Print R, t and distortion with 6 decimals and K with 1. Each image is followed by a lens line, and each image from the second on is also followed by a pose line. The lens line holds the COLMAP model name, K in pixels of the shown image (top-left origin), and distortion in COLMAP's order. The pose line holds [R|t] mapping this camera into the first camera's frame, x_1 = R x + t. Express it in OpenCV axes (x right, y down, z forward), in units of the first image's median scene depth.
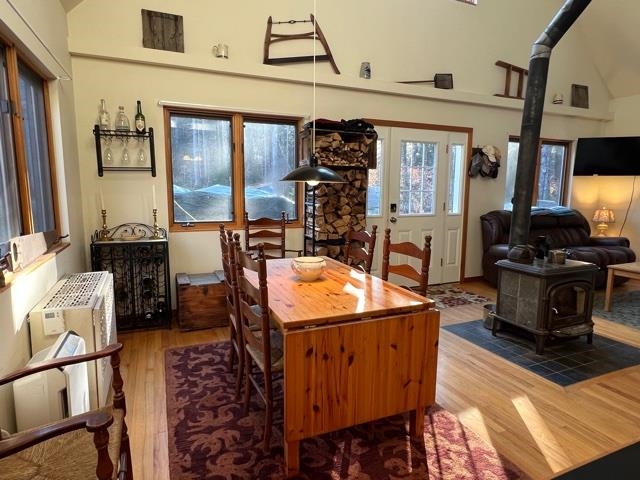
lens RADIAL K [[378.5, 0, 319.7], [0, 378.5, 240.5], [0, 0, 1]] dist [-0.001863, 0.000731]
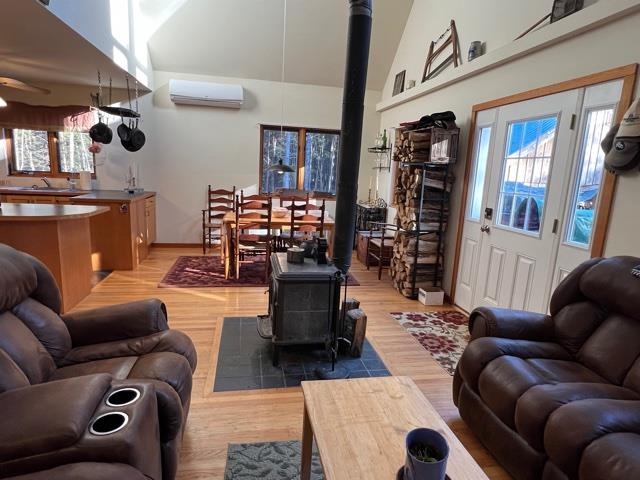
lens RADIAL K [[378.5, 0, 318.0], [0, 378.5, 244.8], [0, 0, 1]] dist [-0.001863, 0.000731]
pose [[-0.215826, 0.177310, -0.960198, 1.204229], [-0.181348, 0.958986, 0.217848, -0.154689], [0.959444, 0.221147, -0.174819, 0.975170]]
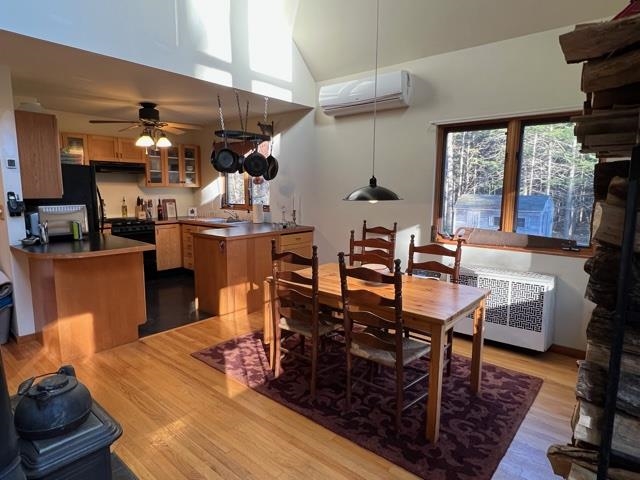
lens RADIAL K [[378.5, 0, 318.9], [0, 378.5, 240.7], [0, 0, 1]] dist [-0.001863, 0.000731]
pose [[-0.894411, 0.048045, -0.444657, 0.379455], [-0.073420, 0.964952, 0.251945, -0.184188], [0.441178, 0.257989, -0.859537, 1.140650]]
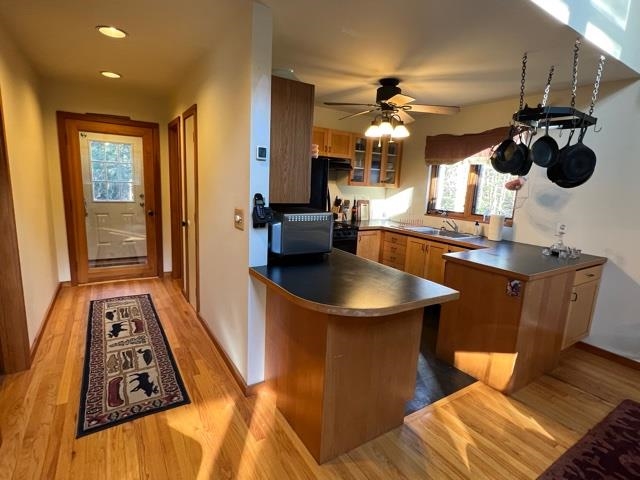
lens RADIAL K [[329.5, 0, 322.1], [0, 329.5, 239.4], [0, 0, 1]] dist [0.005086, -0.003742]
pose [[-0.984480, -0.025809, -0.173588, 0.599554], [-0.077882, 0.950643, 0.300353, -0.122271], [0.157269, 0.309211, -0.937899, 0.615657]]
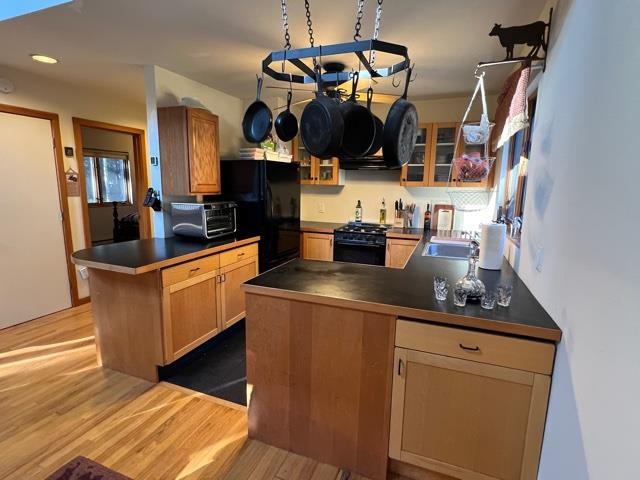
lens RADIAL K [[329.5, 0, 320.2], [0, 329.5, 241.6], [0, 0, 1]] dist [0.005086, -0.003742]
pose [[-0.710872, -0.136783, 0.689892, -0.220714], [0.073420, 0.961115, 0.266211, -0.084481], [-0.699479, 0.239894, -0.673187, 0.368992]]
